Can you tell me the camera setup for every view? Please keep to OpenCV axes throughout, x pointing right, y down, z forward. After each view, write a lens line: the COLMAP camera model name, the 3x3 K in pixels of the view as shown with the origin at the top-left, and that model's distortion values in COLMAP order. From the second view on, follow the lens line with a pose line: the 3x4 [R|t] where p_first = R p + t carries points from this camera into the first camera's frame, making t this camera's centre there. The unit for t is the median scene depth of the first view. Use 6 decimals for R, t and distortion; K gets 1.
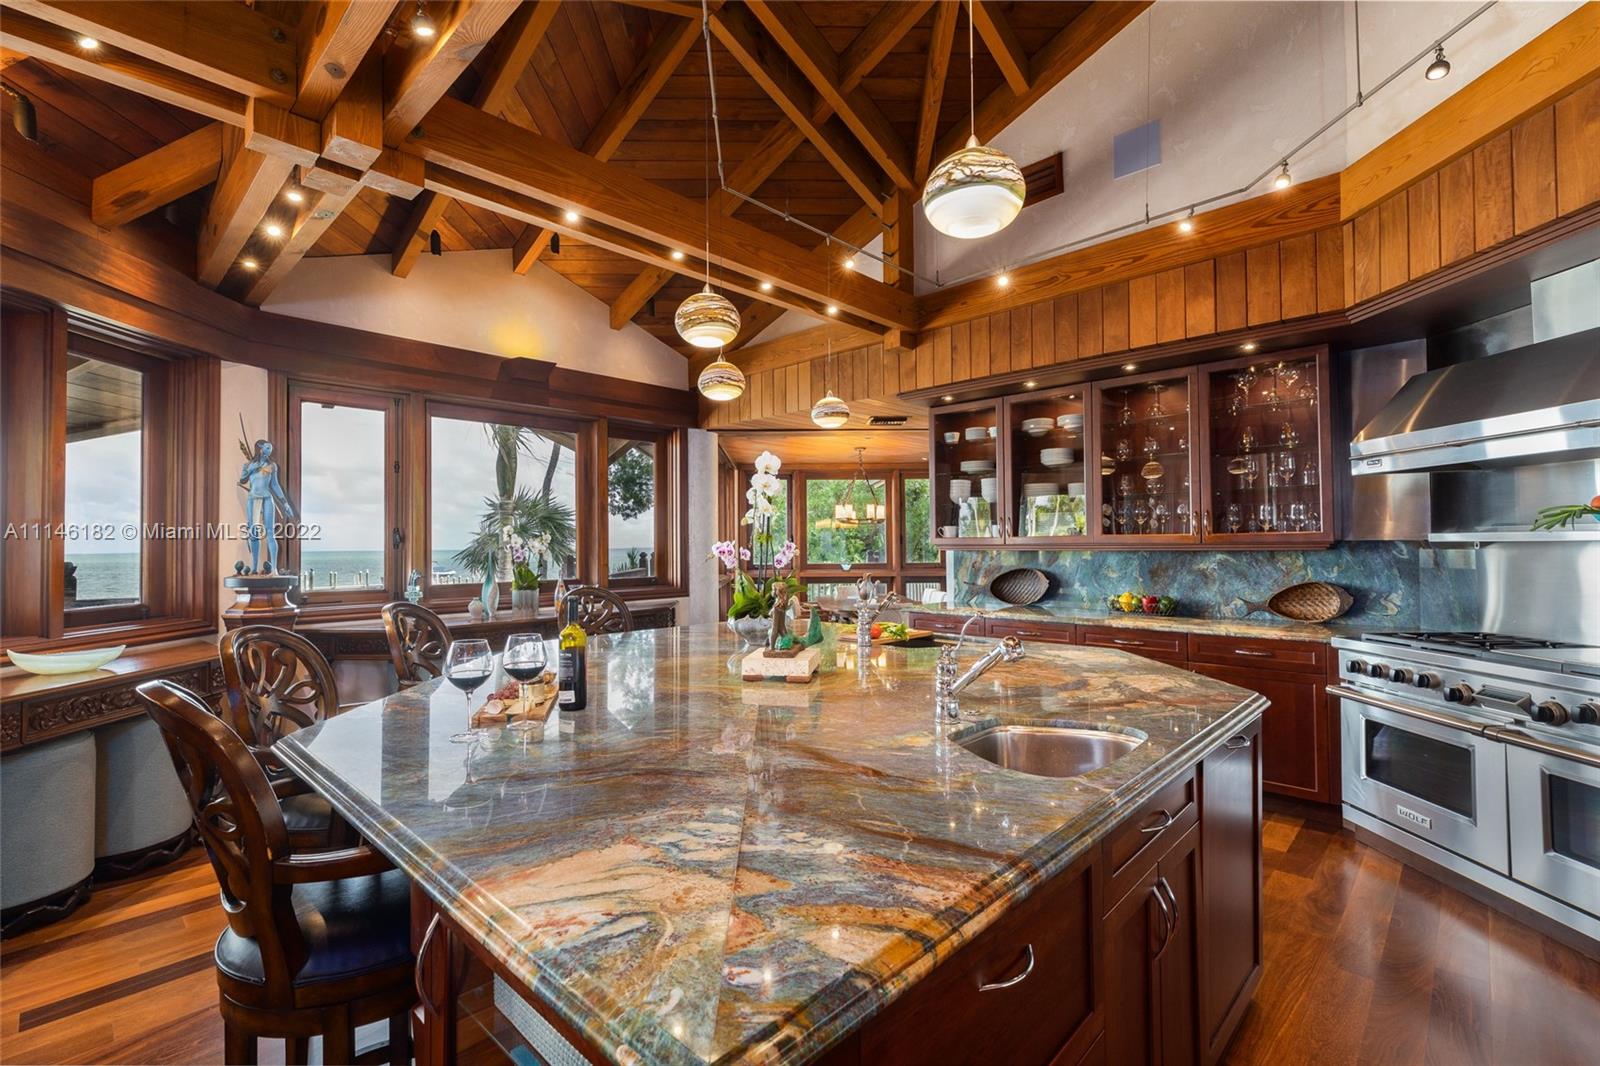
lens RADIAL K [[700.7, 0, 800.0], [0, 700.7, 533.0], [0, 0, 1]] dist [0.000303, -0.000136]
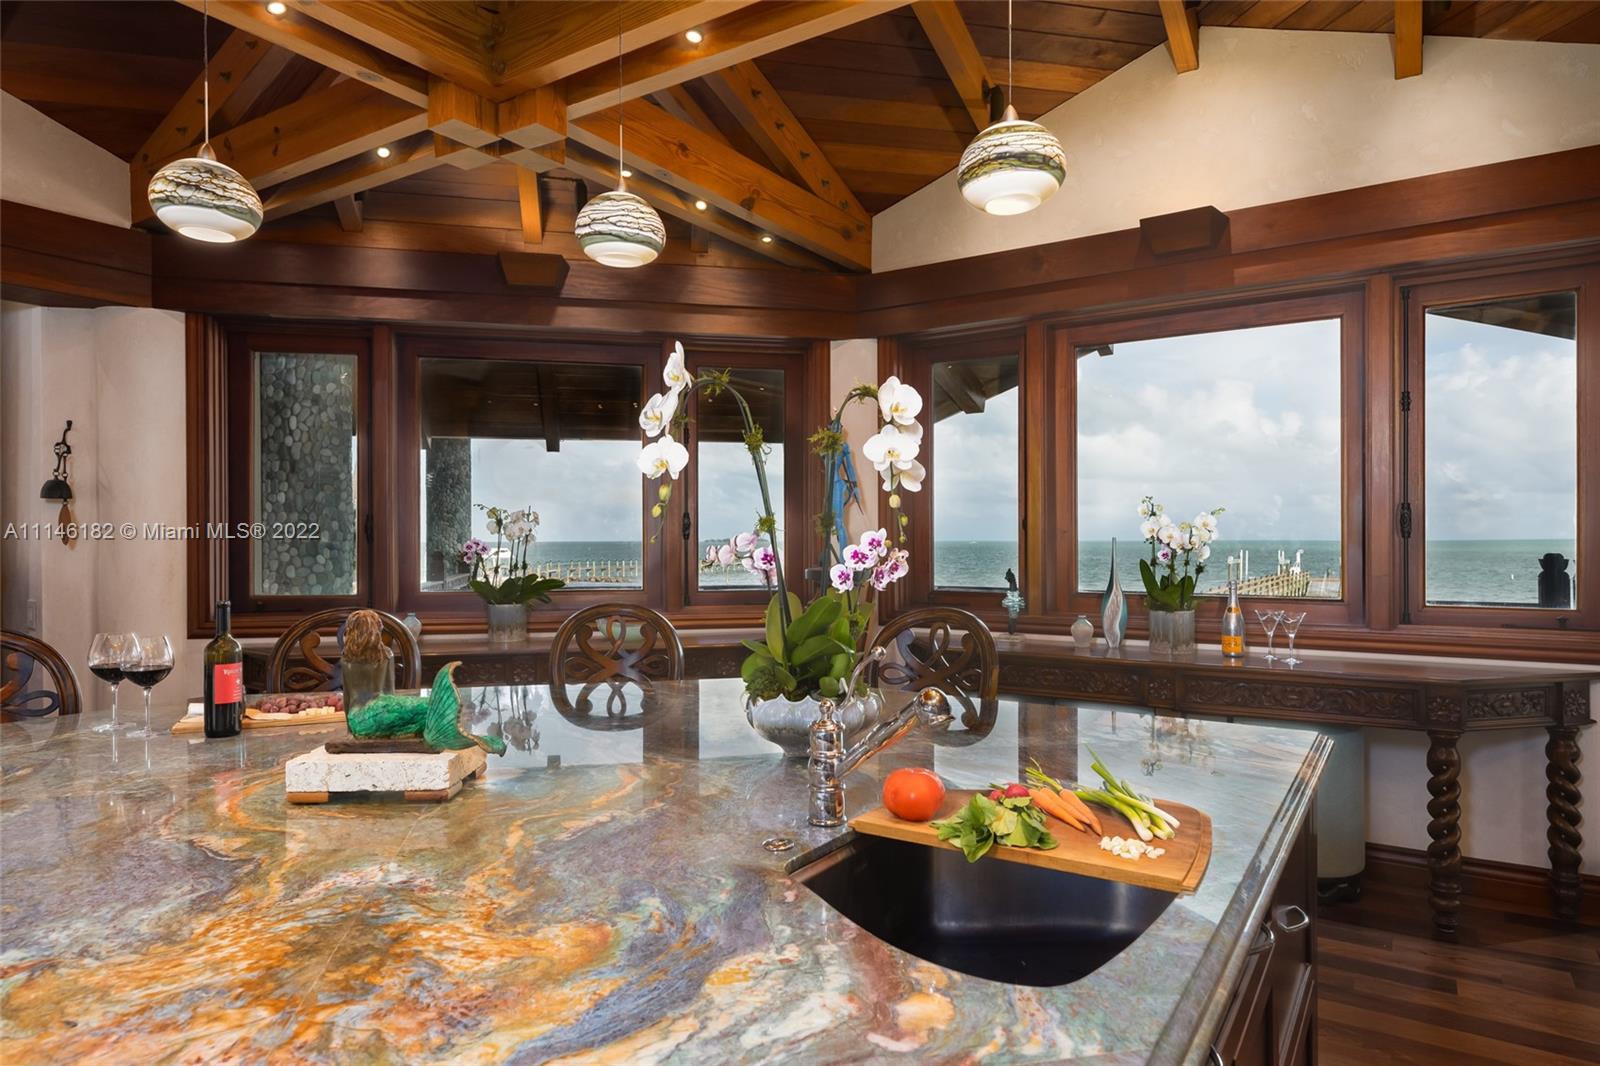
lens RADIAL K [[958.9, 0, 800.0], [0, 958.9, 533.0], [0, 0, 1]] dist [0.006572, 0.001390]
pose [[0.170300, 0.001002, -0.985392, 0.367796], [0.019568, 0.999799, 0.004398, 0.006643], [0.985198, -0.020032, 0.170246, 0.585119]]
